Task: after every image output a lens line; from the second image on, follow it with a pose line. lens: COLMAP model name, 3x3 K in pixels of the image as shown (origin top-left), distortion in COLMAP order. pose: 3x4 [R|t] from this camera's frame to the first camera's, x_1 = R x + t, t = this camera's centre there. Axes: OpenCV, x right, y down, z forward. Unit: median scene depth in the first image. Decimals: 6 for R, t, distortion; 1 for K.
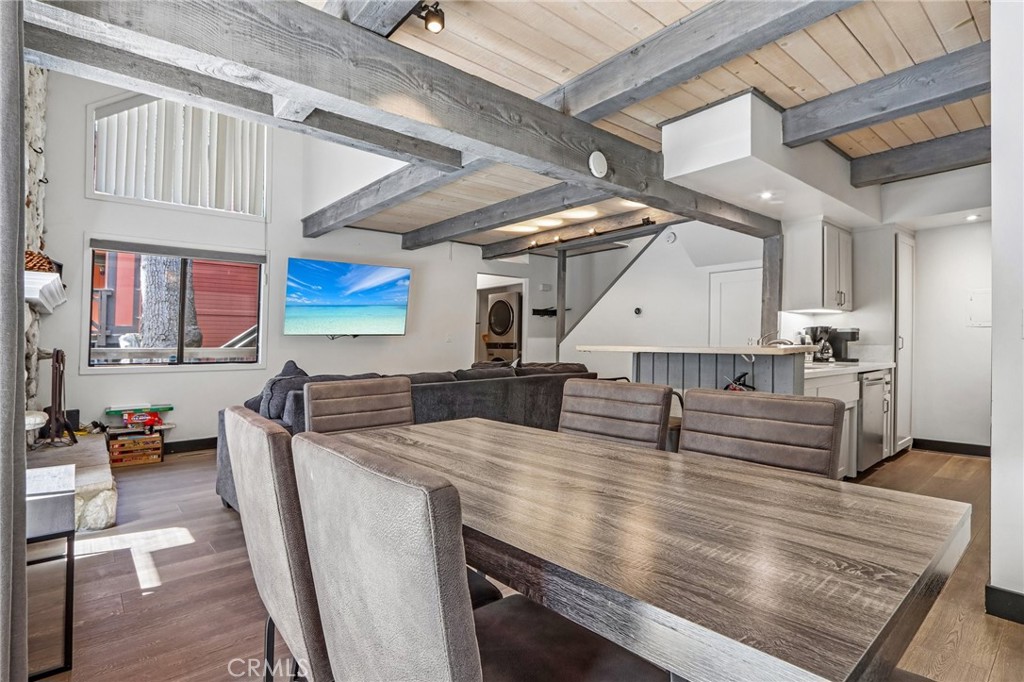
lens RADIAL K [[516.4, 0, 505.9], [0, 516.4, 316.5], [0, 0, 1]] dist [-0.013152, -0.003651]
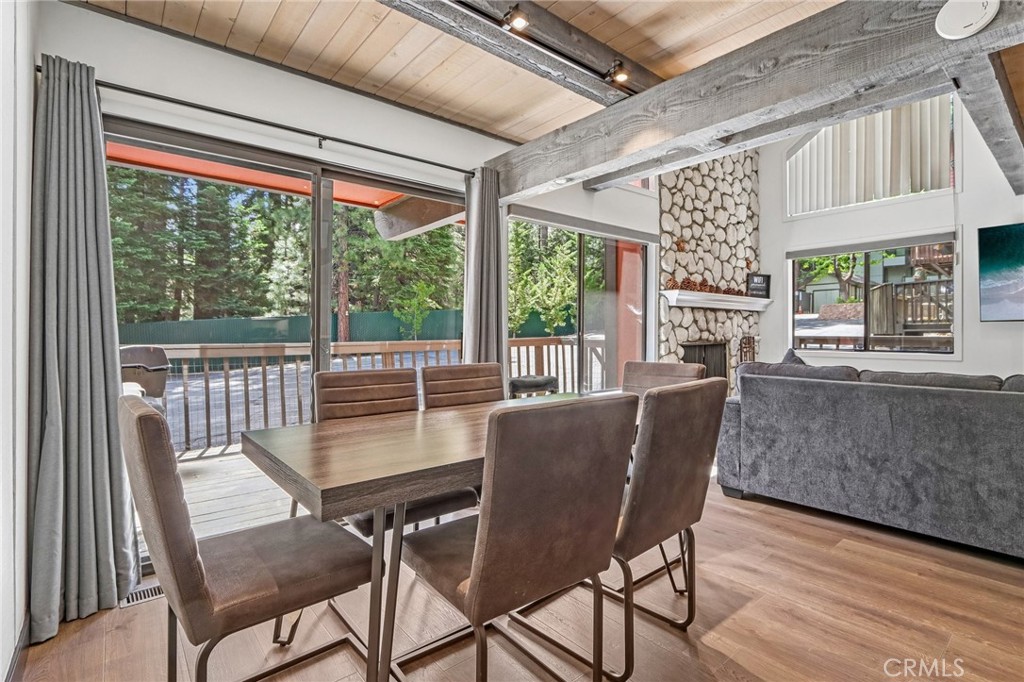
lens RADIAL K [[482.3, 0, 512.0], [0, 482.3, 335.0], [0, 0, 1]] dist [-0.014090, 0.000468]
pose [[-0.005109, 0.008629, -0.999950, 0.333193], [0.056126, 0.998389, 0.008328, 0.007705], [0.998411, -0.056081, -0.005585, 0.238090]]
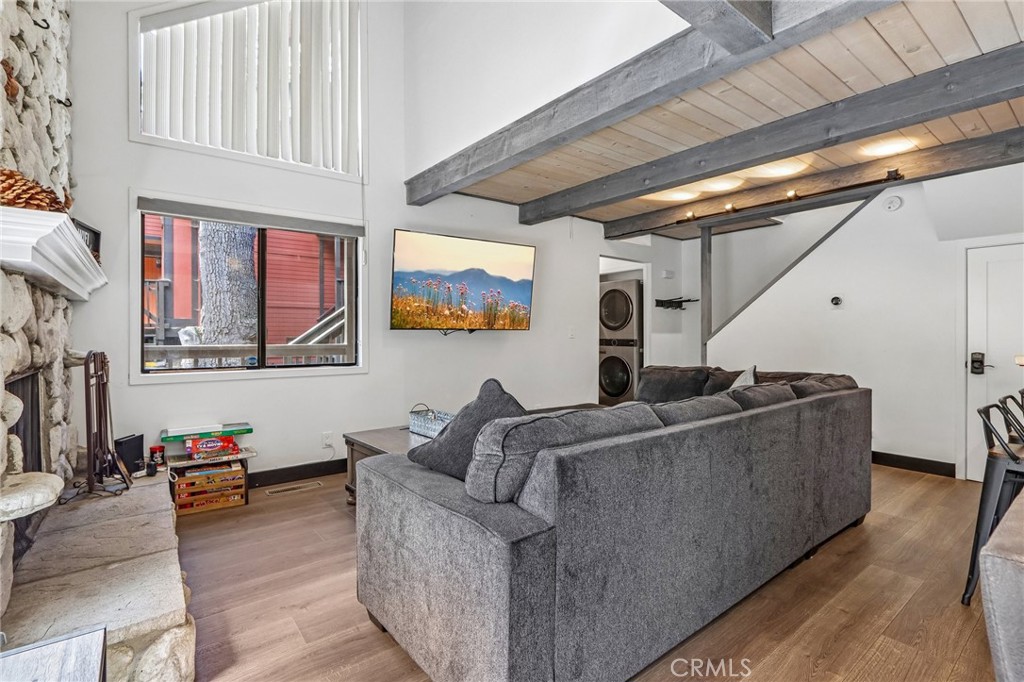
lens RADIAL K [[482.3, 0, 513.7], [0, 482.3, 338.8], [0, 0, 1]] dist [-0.014090, 0.000468]
pose [[0.999418, 0.004365, -0.033846, -0.211420], [-0.002391, 0.998305, 0.058149, 0.006082], [0.034042, -0.058034, 0.997734, 0.272354]]
